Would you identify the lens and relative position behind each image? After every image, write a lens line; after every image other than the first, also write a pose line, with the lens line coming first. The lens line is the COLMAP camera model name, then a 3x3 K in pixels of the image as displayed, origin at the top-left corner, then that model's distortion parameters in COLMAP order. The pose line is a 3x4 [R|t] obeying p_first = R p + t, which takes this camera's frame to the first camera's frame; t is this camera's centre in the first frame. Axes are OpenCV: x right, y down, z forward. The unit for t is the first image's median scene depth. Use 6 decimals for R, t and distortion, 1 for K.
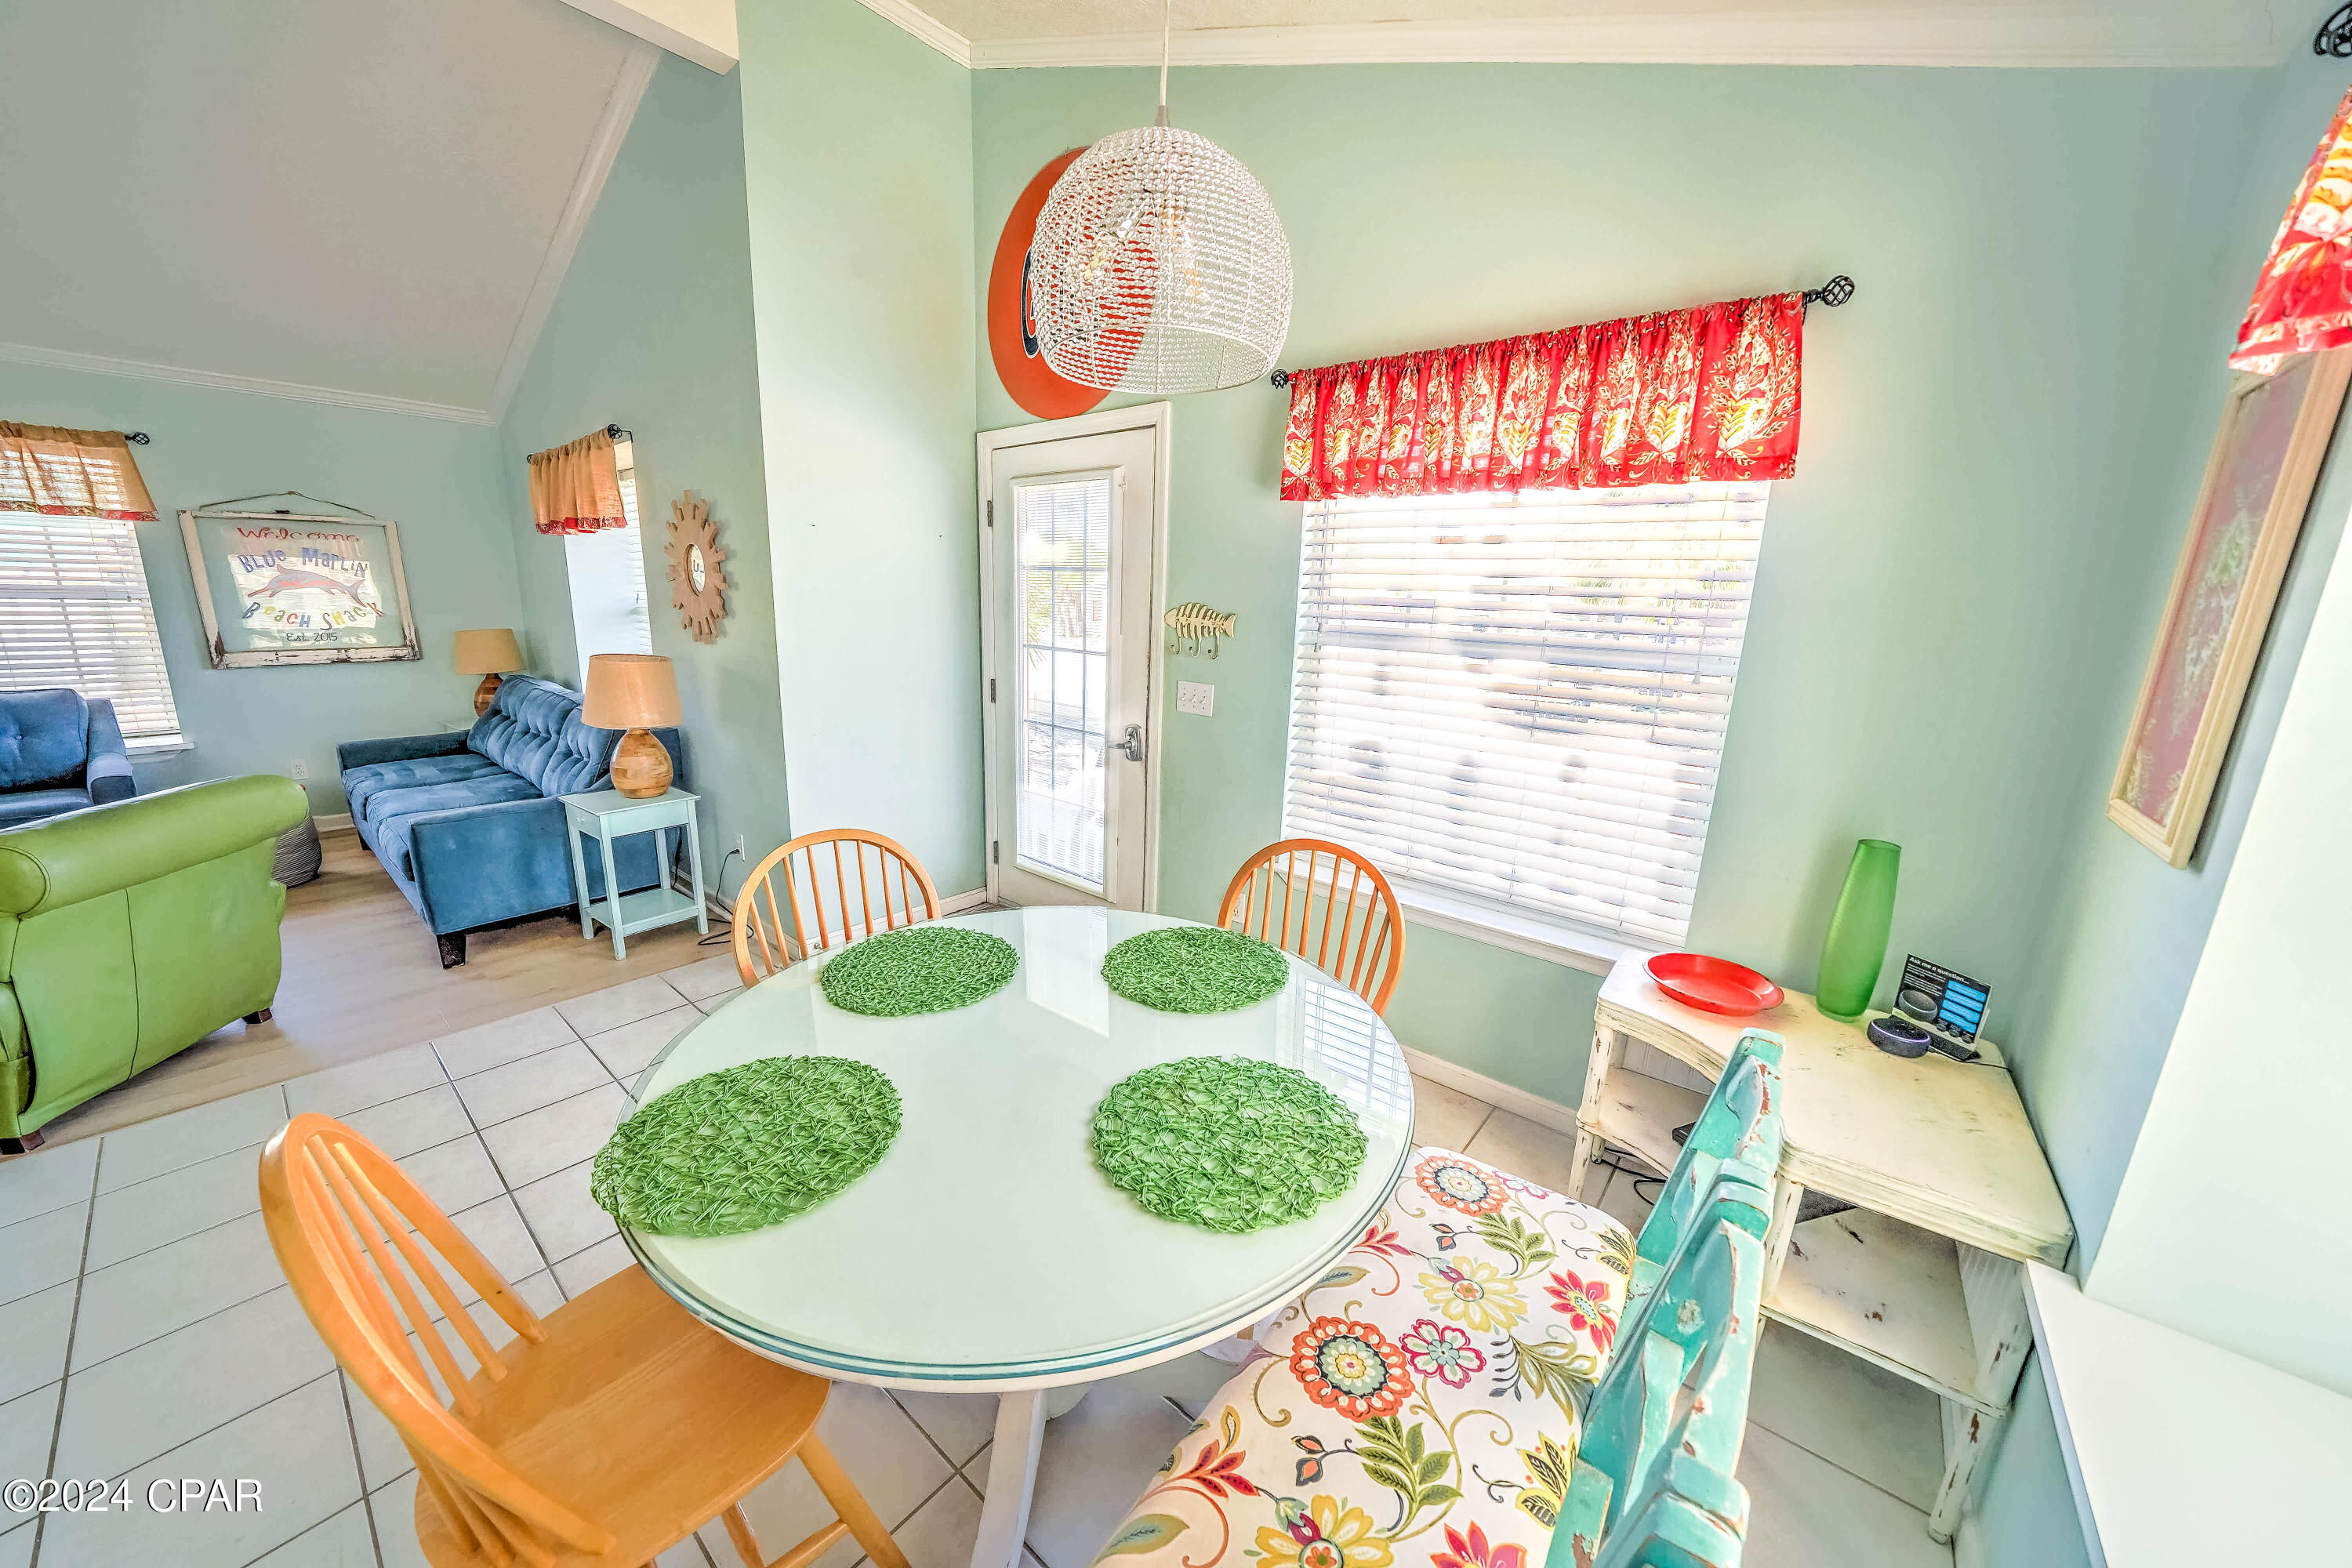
lens RADIAL K [[815.0, 0, 1167.6], [0, 815.0, 786.1], [0, 0, 1]] dist [-0.028883, 0.002529]
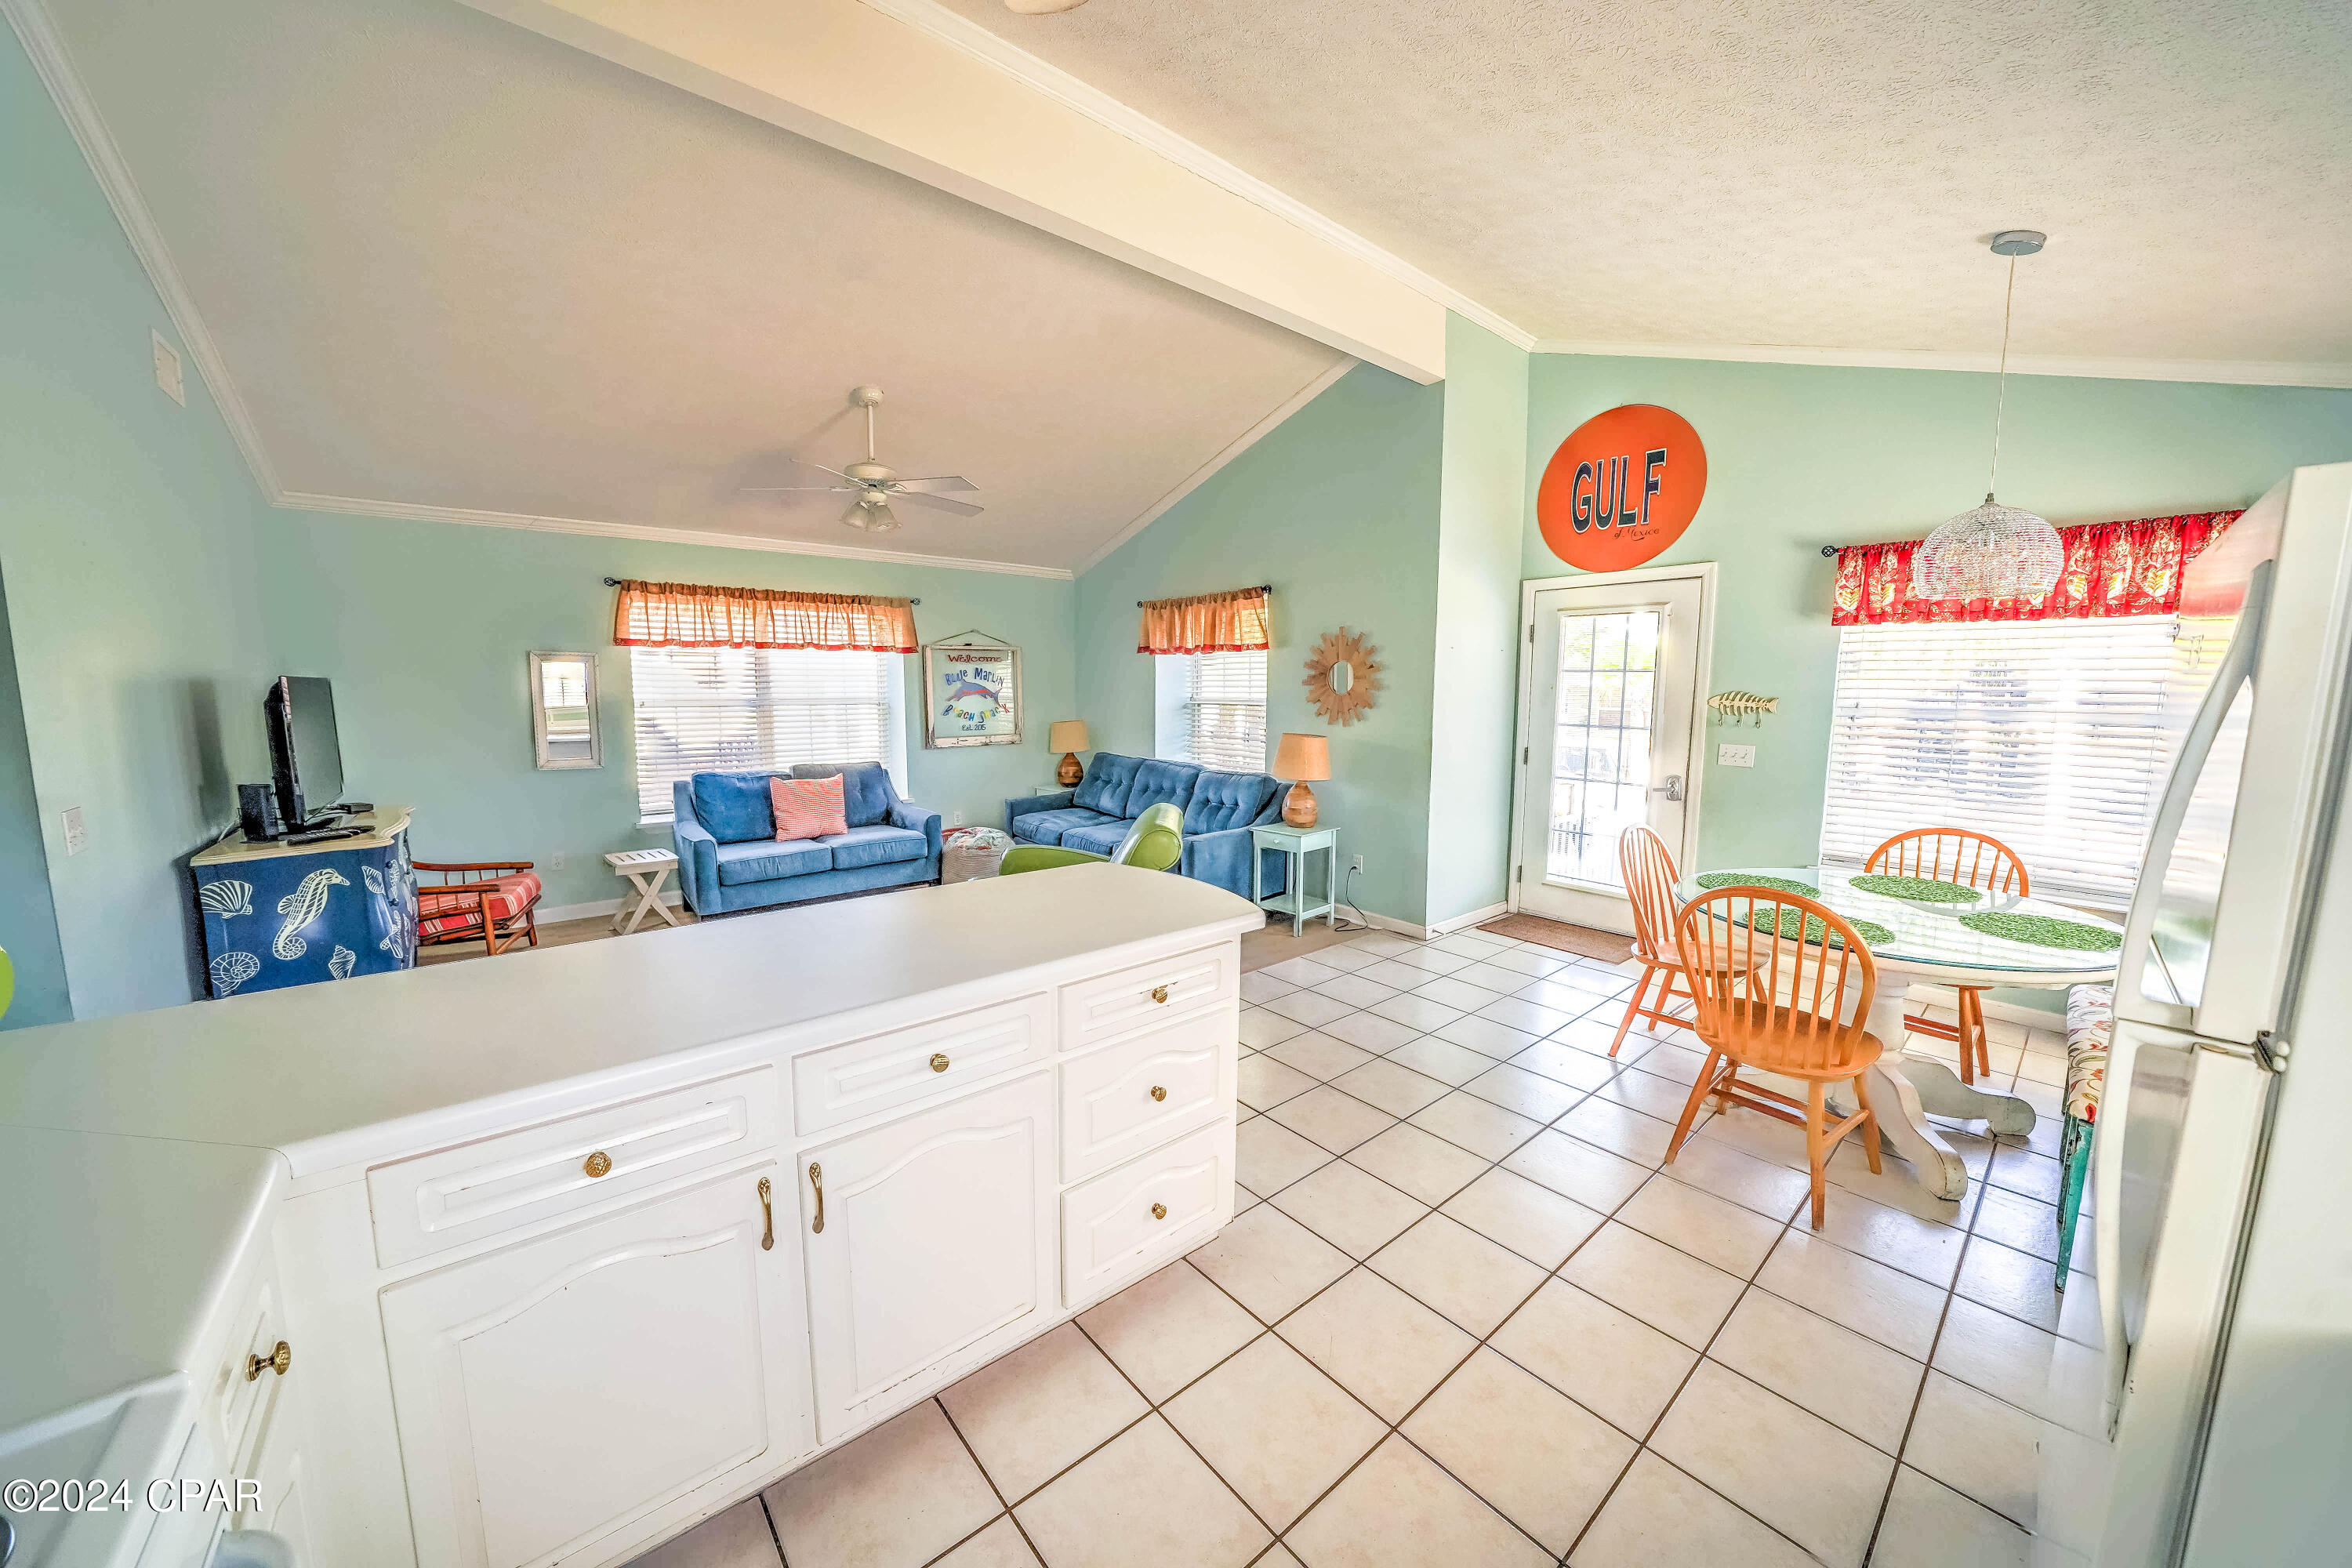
lens RADIAL K [[815.0, 0, 1167.6], [0, 815.0, 786.1], [0, 0, 1]] dist [-0.028883, 0.002529]
pose [[0.982837, -0.008362, -0.184289, -0.901506], [-0.011487, 0.994260, -0.106373, 0.143682], [0.184121, 0.106665, 0.977099, -0.760489]]
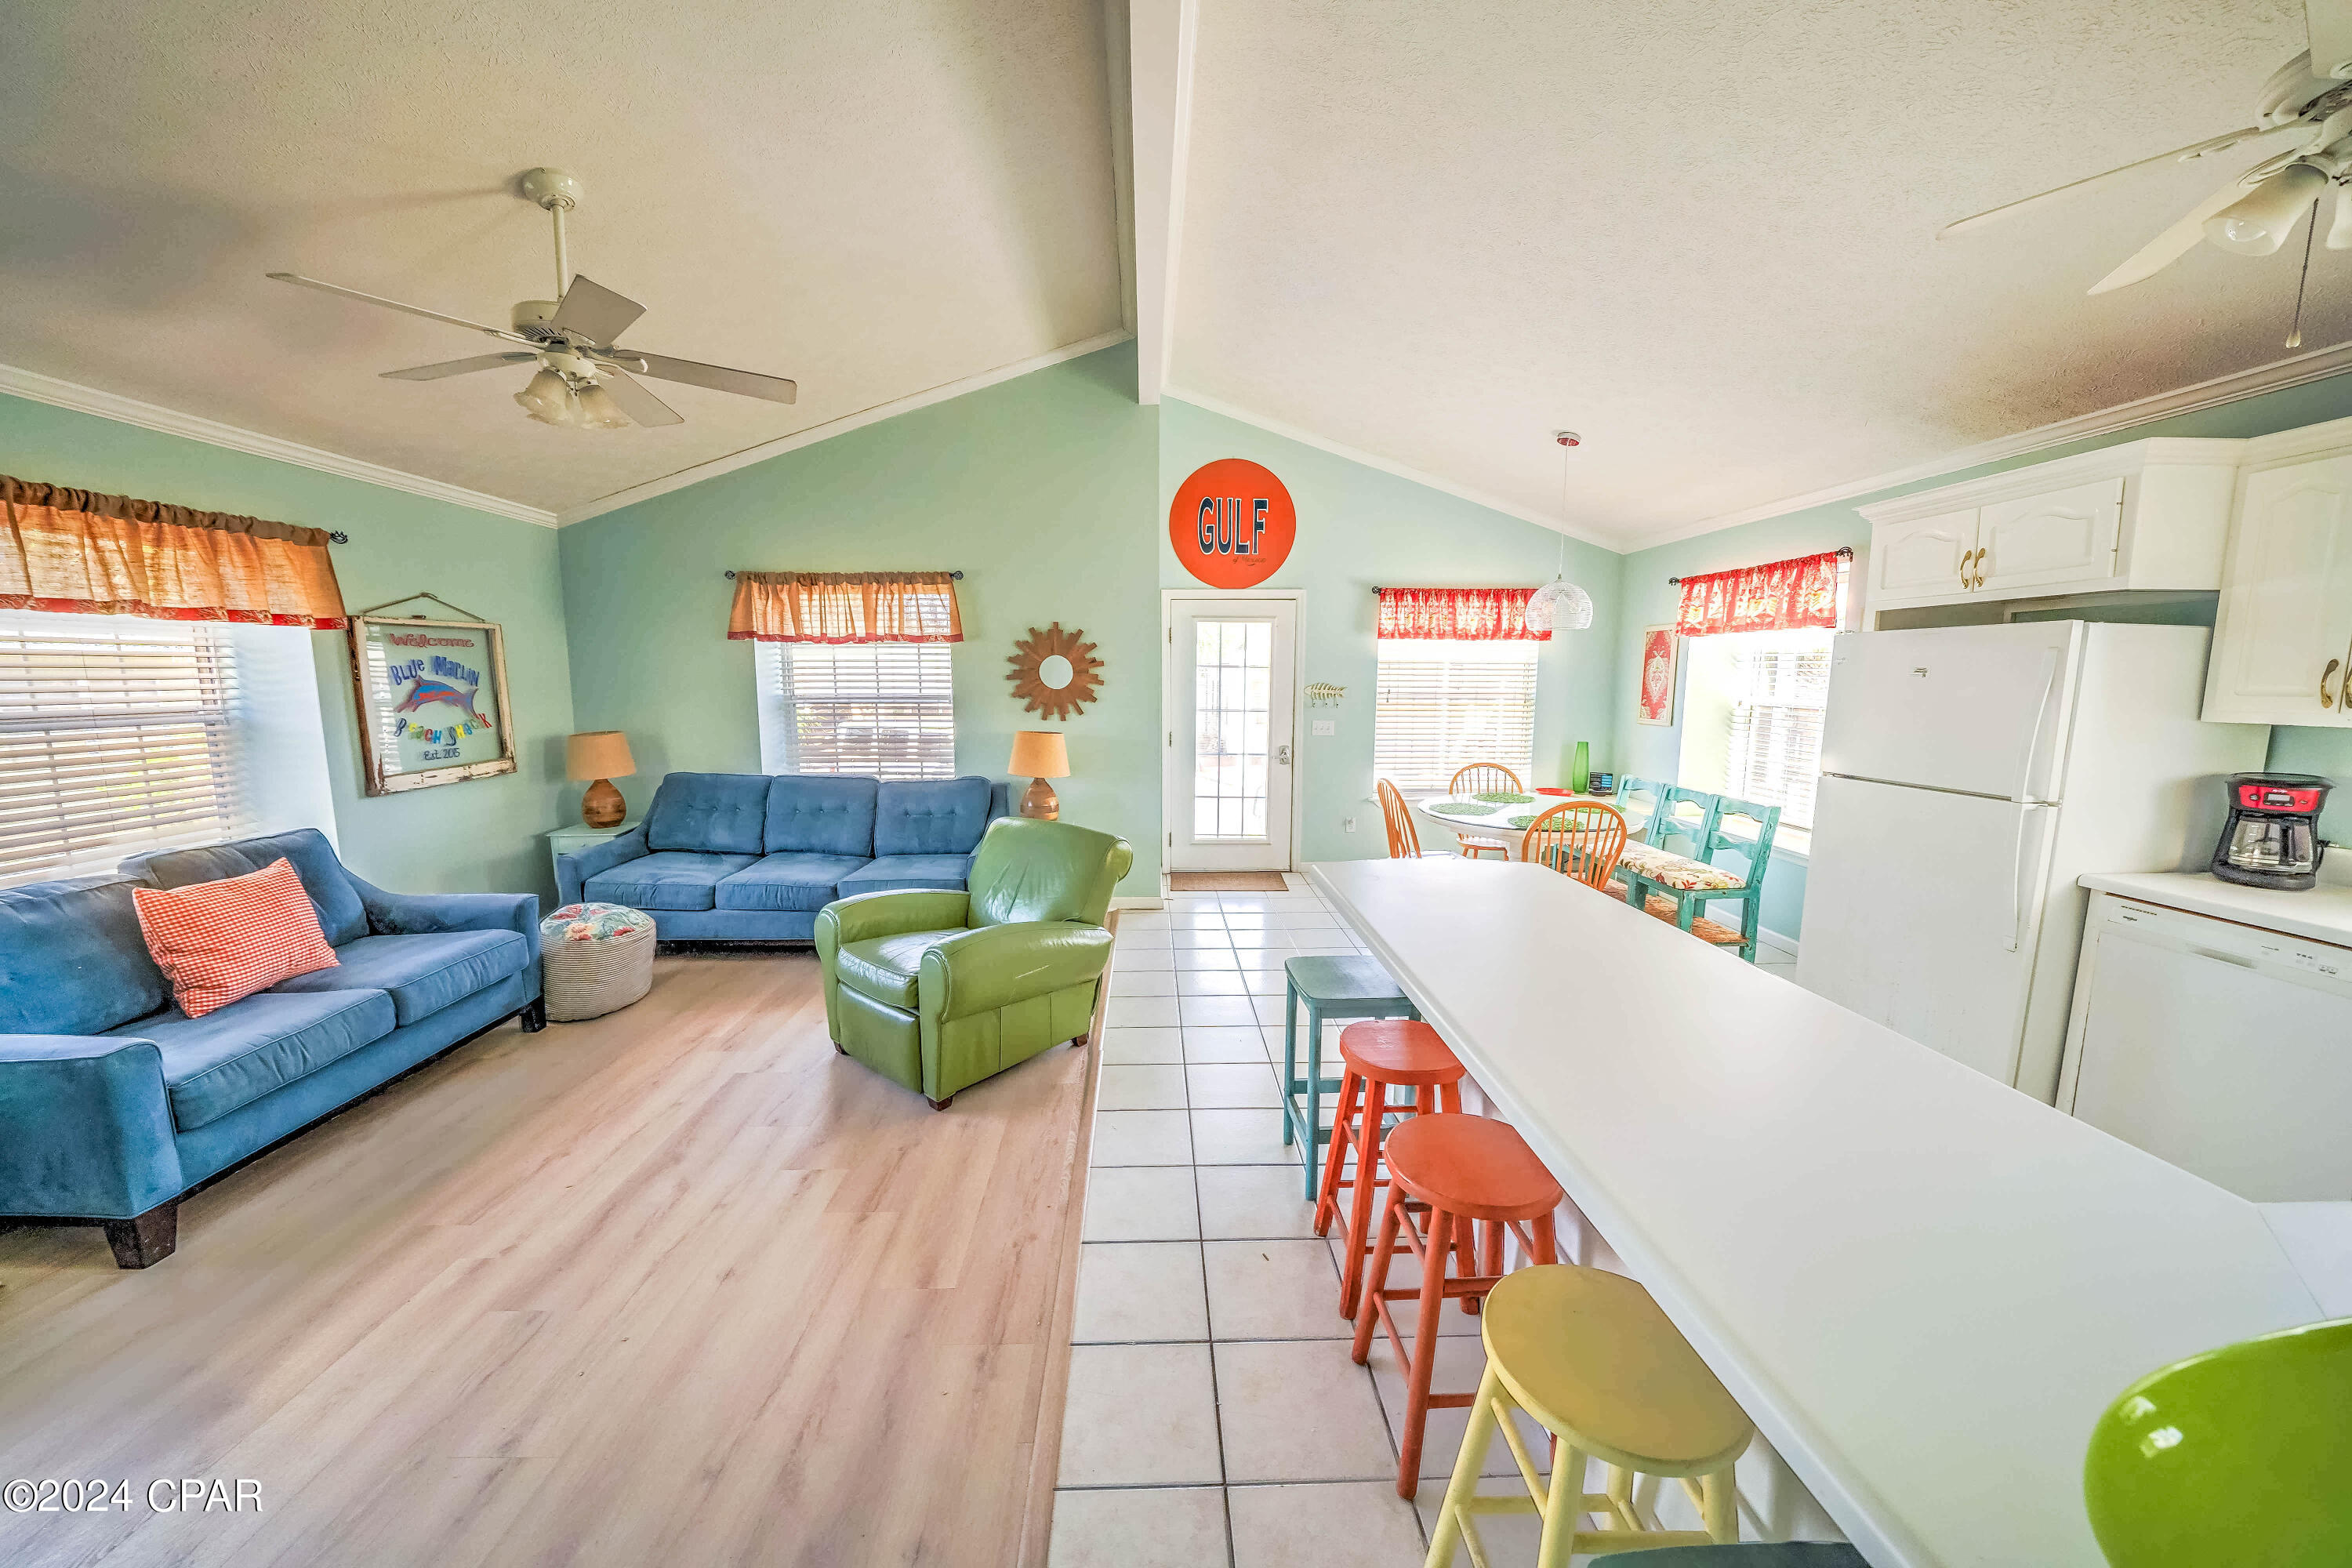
lens RADIAL K [[815.0, 0, 1167.6], [0, 815.0, 786.1], [0, 0, 1]] dist [-0.028883, 0.002529]
pose [[0.752528, -0.120851, 0.647377, -2.074498], [0.172387, 0.984891, -0.016530, 0.005309], [-0.635598, 0.124039, 0.761991, -0.396590]]
